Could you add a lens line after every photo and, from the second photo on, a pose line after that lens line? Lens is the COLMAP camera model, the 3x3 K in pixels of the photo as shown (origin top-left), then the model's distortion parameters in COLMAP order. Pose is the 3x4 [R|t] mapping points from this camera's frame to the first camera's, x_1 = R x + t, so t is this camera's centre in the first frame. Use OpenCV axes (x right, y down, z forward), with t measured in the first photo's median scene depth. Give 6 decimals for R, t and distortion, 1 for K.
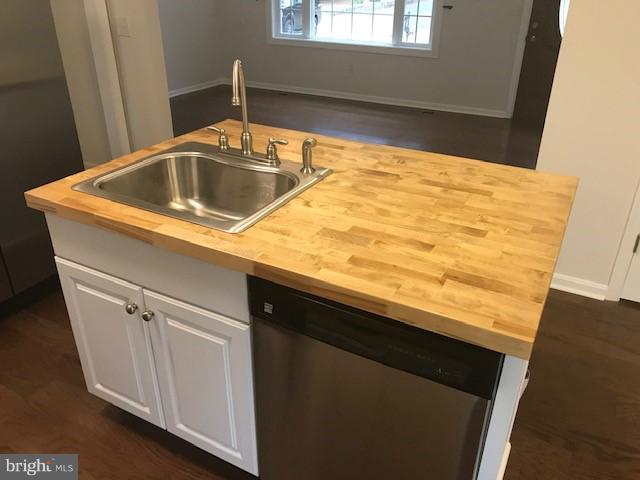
lens RADIAL K [[523.4, 0, 318.7], [0, 523.4, 240.2], [0, 0, 1]] dist [0.024216, -0.002503]
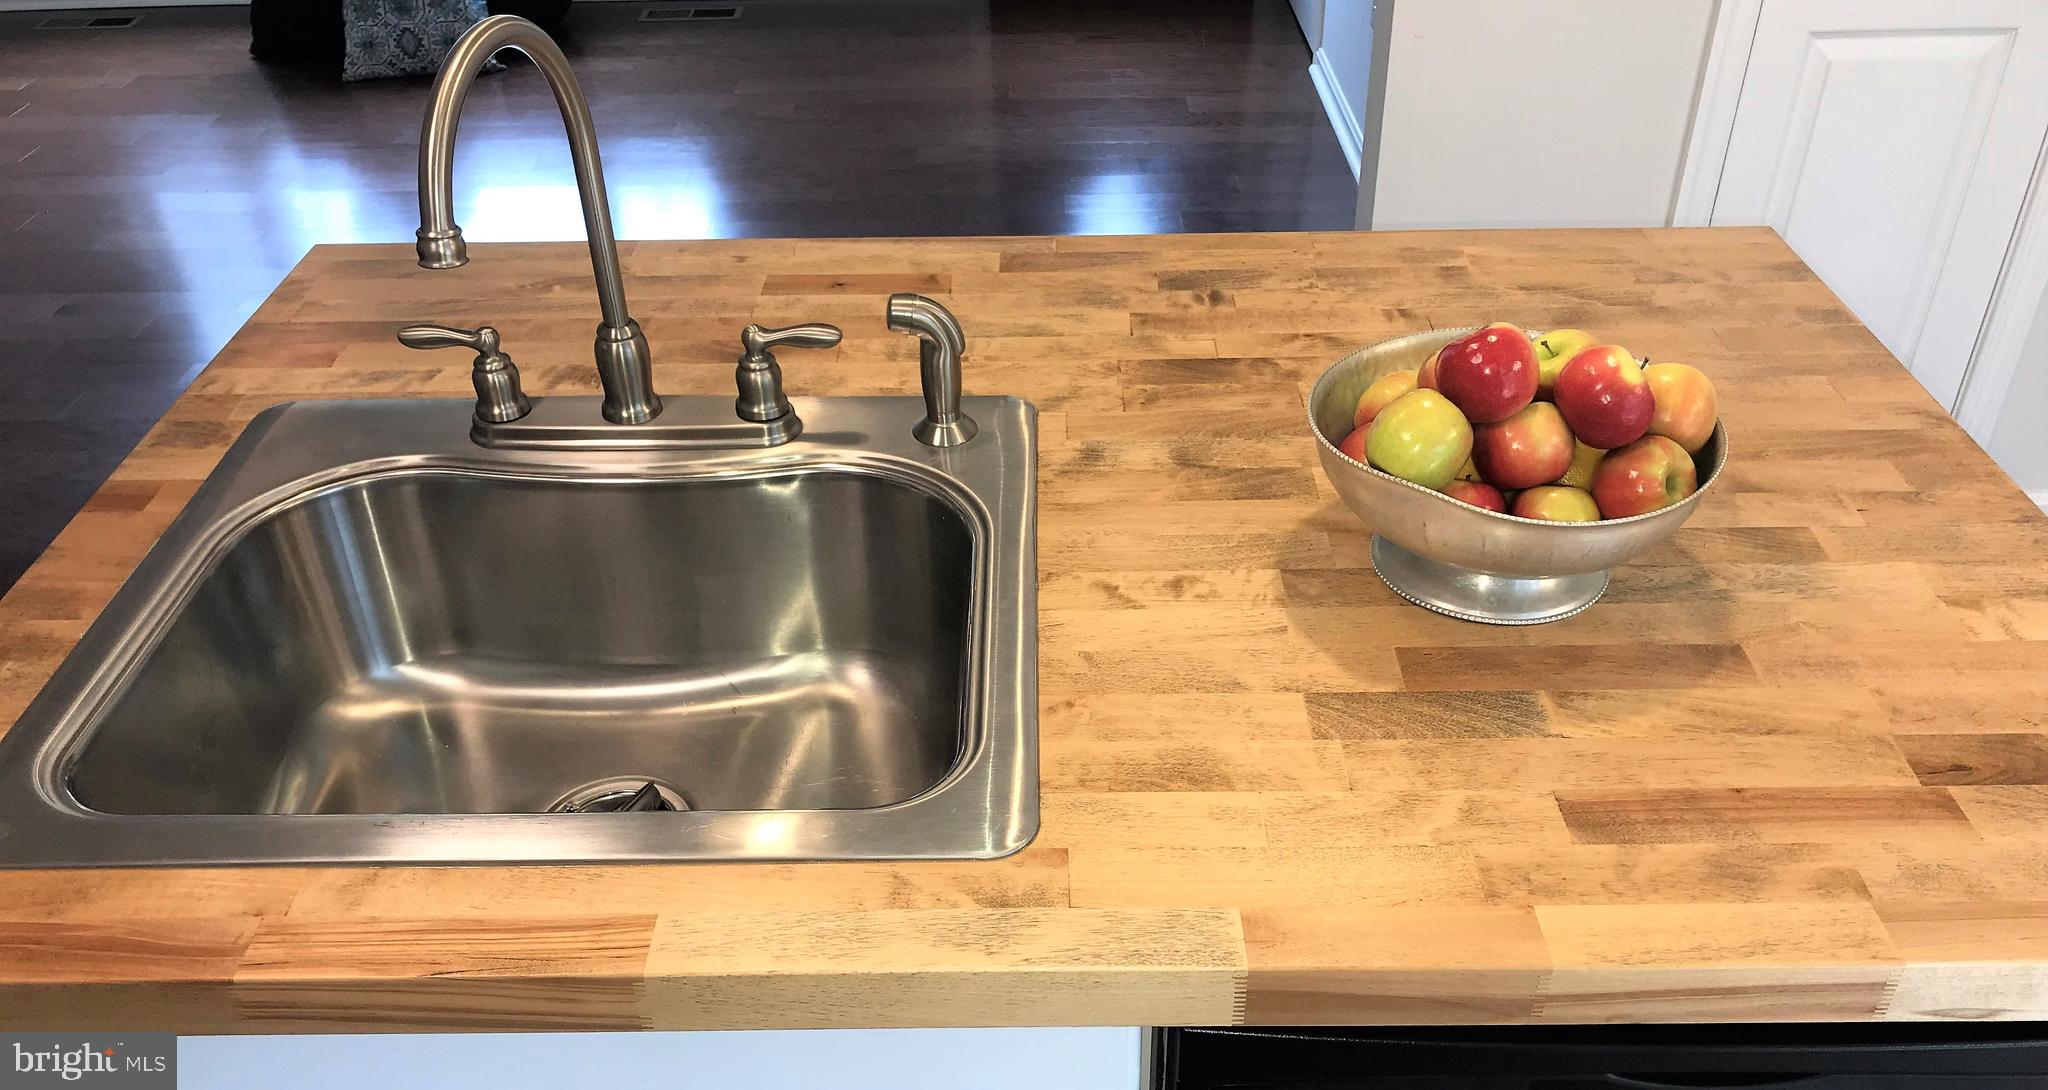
lens RADIAL K [[1804.8, 0, 1026.1], [0, 1804.8, 546.9], [0, 0, 1]] dist [0.010350, 0.001248]
pose [[0.884270, -0.270360, 0.380751, -0.325809], [0.240706, 0.962583, 0.124477, -0.181720], [-0.400158, -0.018422, 0.916261, 0.245788]]
